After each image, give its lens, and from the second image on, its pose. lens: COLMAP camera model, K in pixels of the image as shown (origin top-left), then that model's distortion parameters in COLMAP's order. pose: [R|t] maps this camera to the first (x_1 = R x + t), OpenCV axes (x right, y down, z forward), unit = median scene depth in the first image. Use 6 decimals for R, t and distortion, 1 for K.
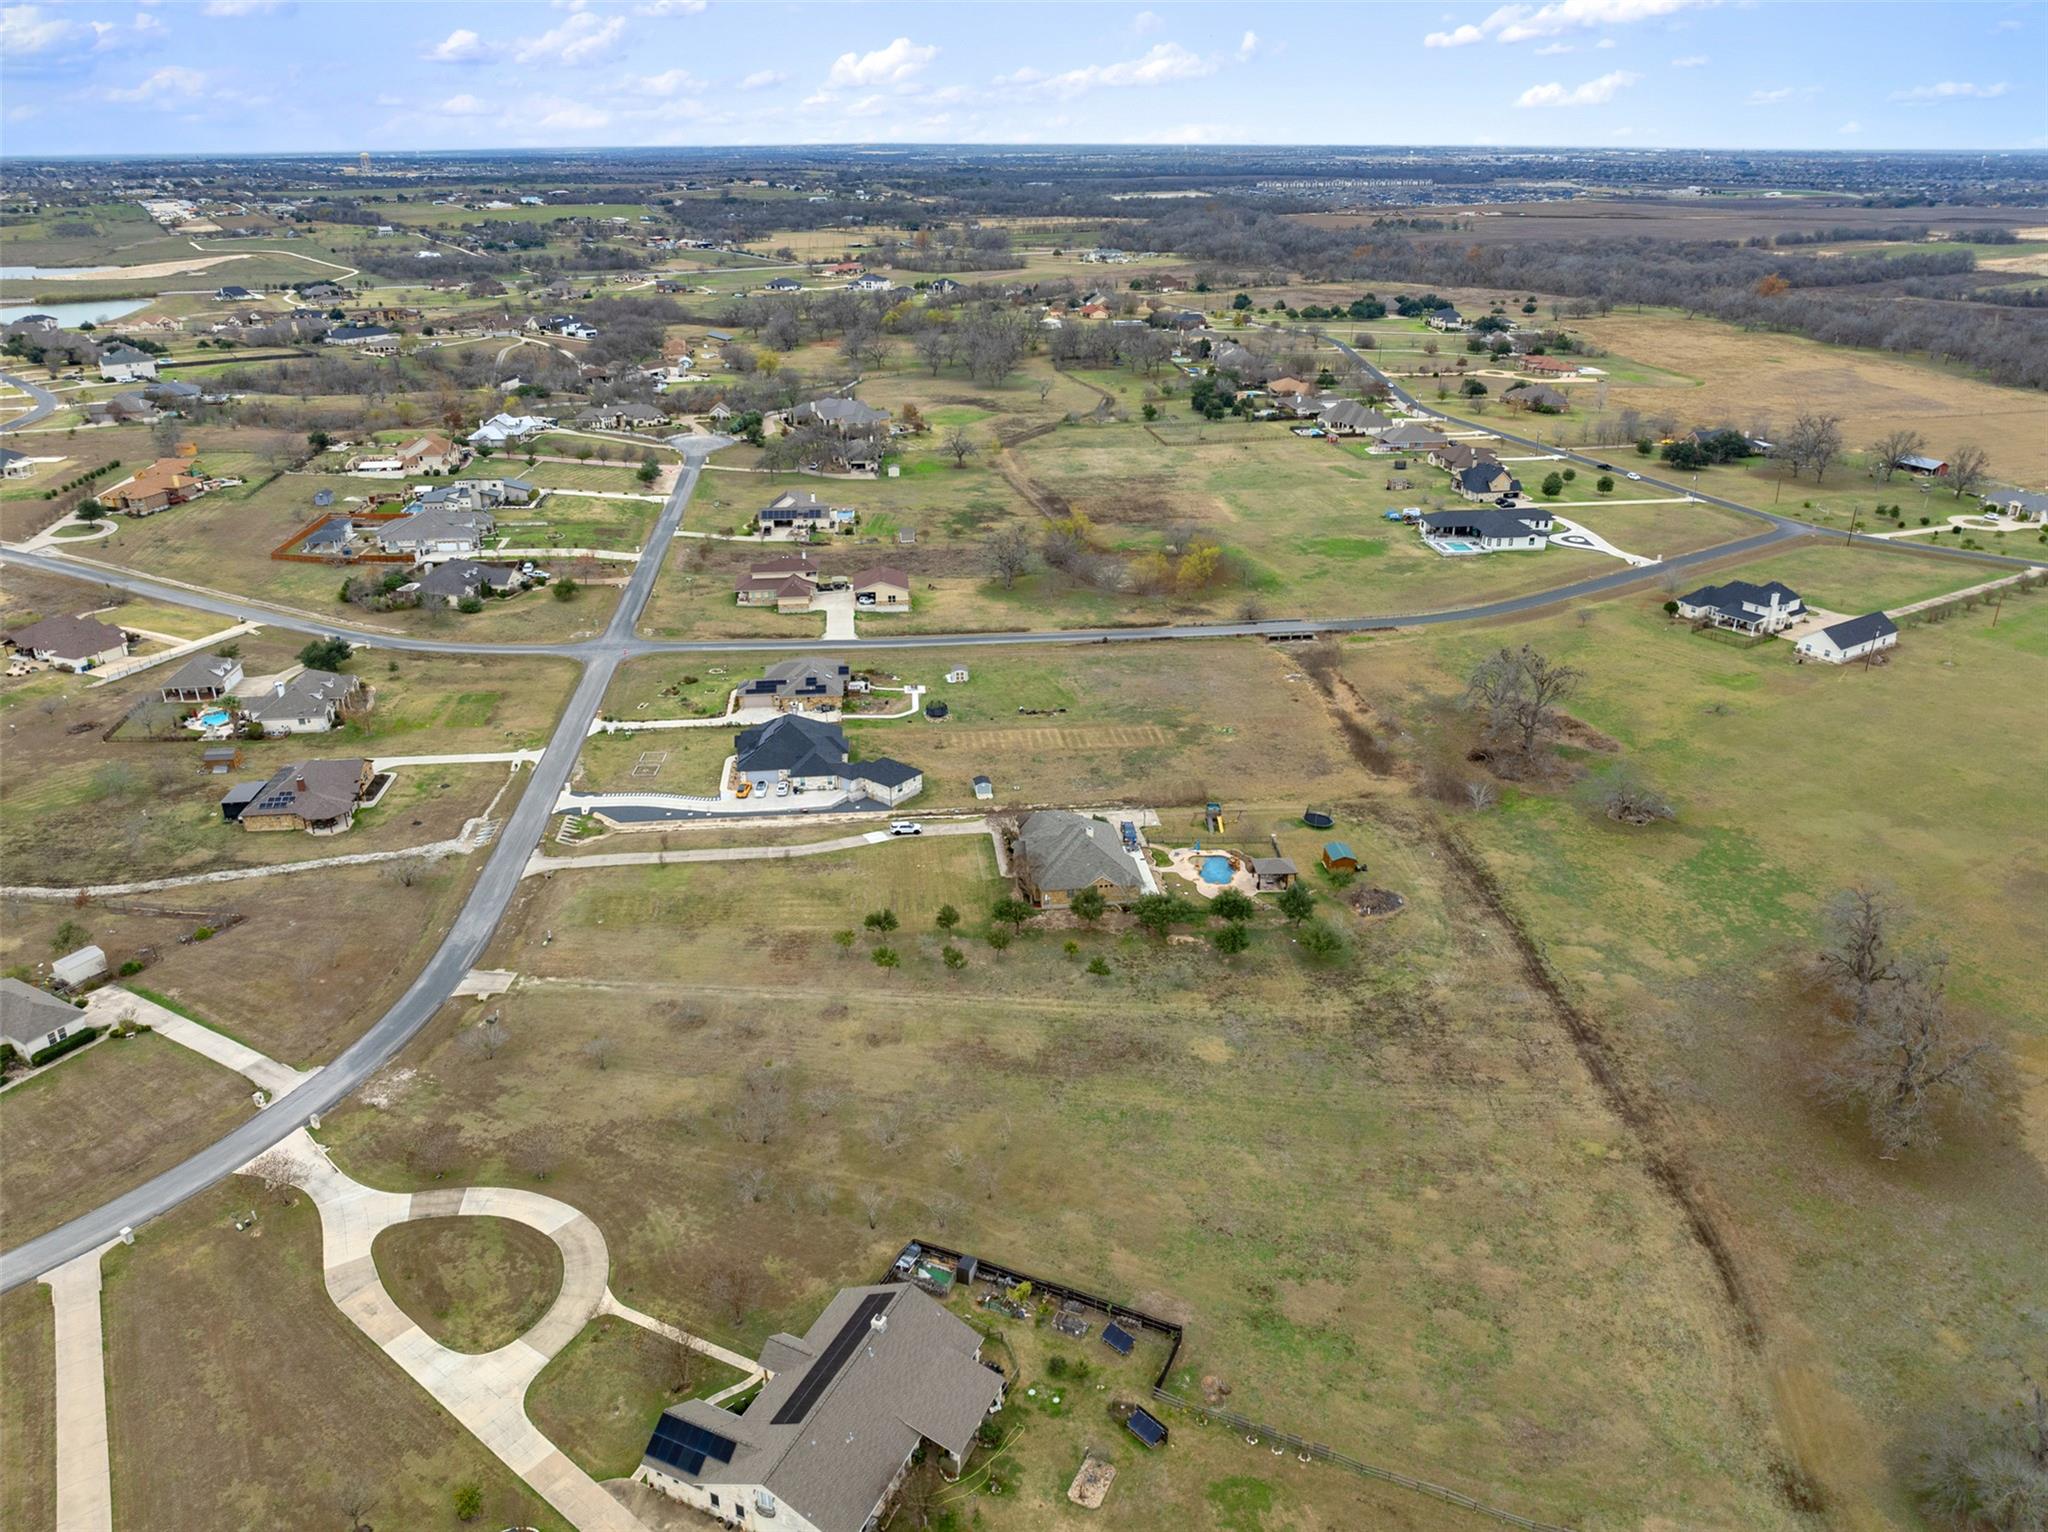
lens RADIAL K [[1444.3, 0, 1024.4], [0, 1444.3, 756.7], [0, 0, 1]] dist [-0.033077, -0.004359]
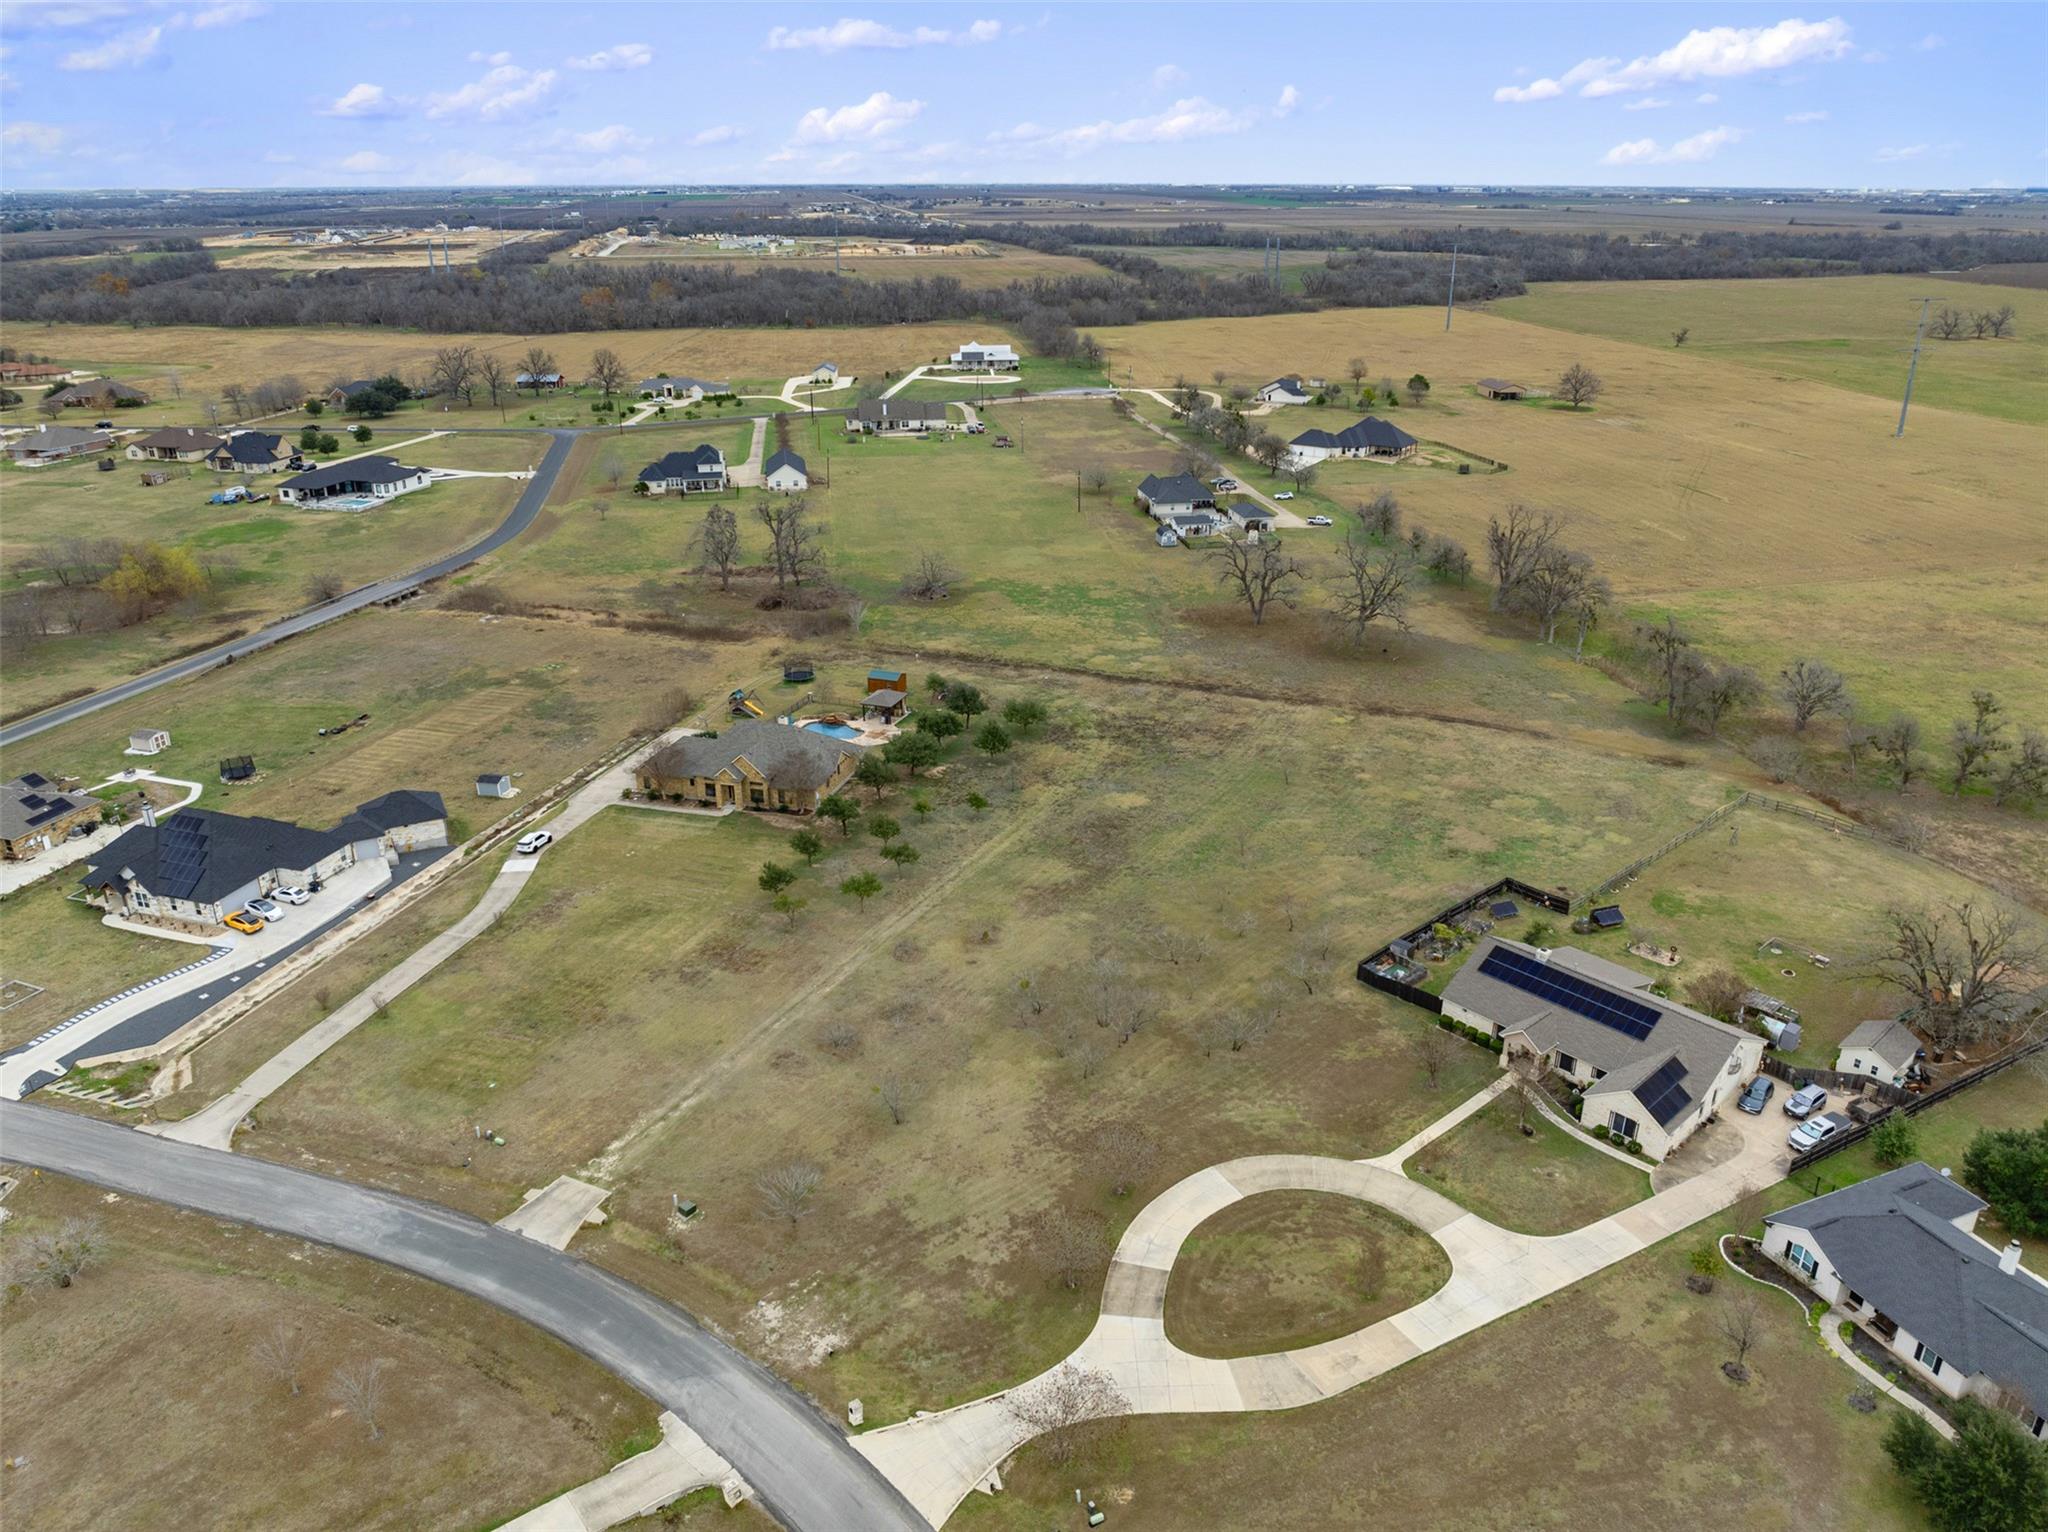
lens RADIAL K [[1444.3, 0, 1024.4], [0, 1444.3, 756.7], [0, 0, 1]] dist [-0.033077, -0.004359]
pose [[0.390717, -0.340924, 0.855050, -0.498564], [0.363344, 0.910582, 0.197035, -0.036112], [-0.845767, 0.233692, 0.479653, 0.358832]]
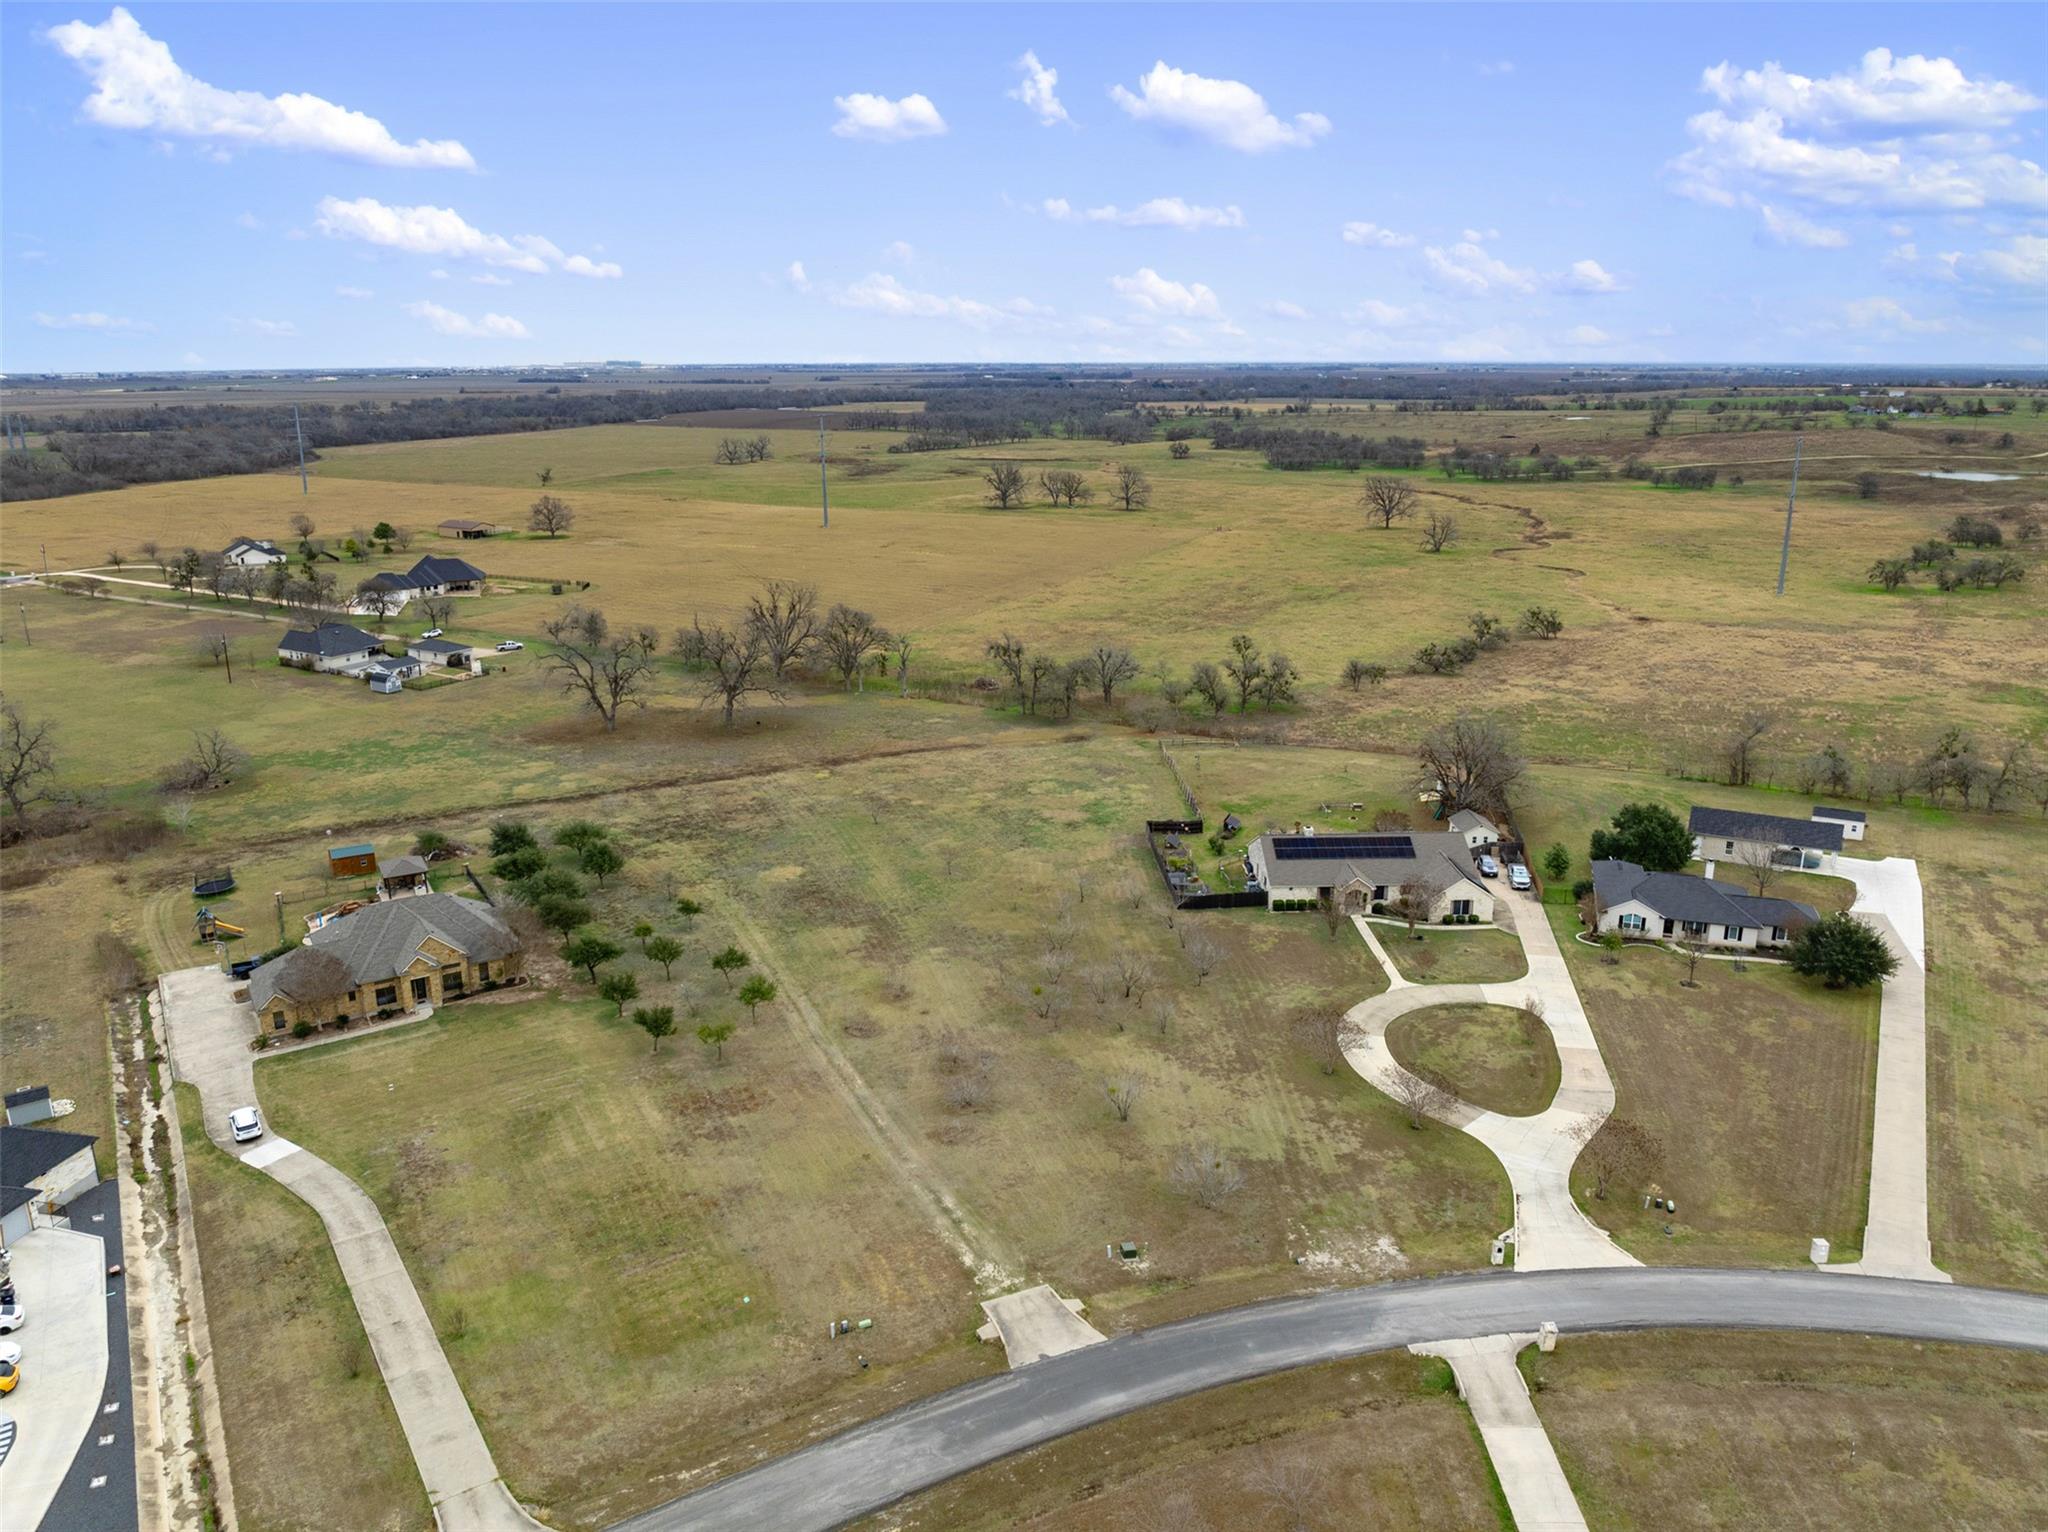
lens RADIAL K [[1444.3, 0, 1024.4], [0, 1444.3, 756.7], [0, 0, 1]] dist [-0.033077, -0.004359]
pose [[-0.447908, -0.232770, 0.863248, -0.511281], [0.358398, 0.837804, 0.411869, -0.140551], [-0.819103, 0.493866, -0.291835, 0.717800]]
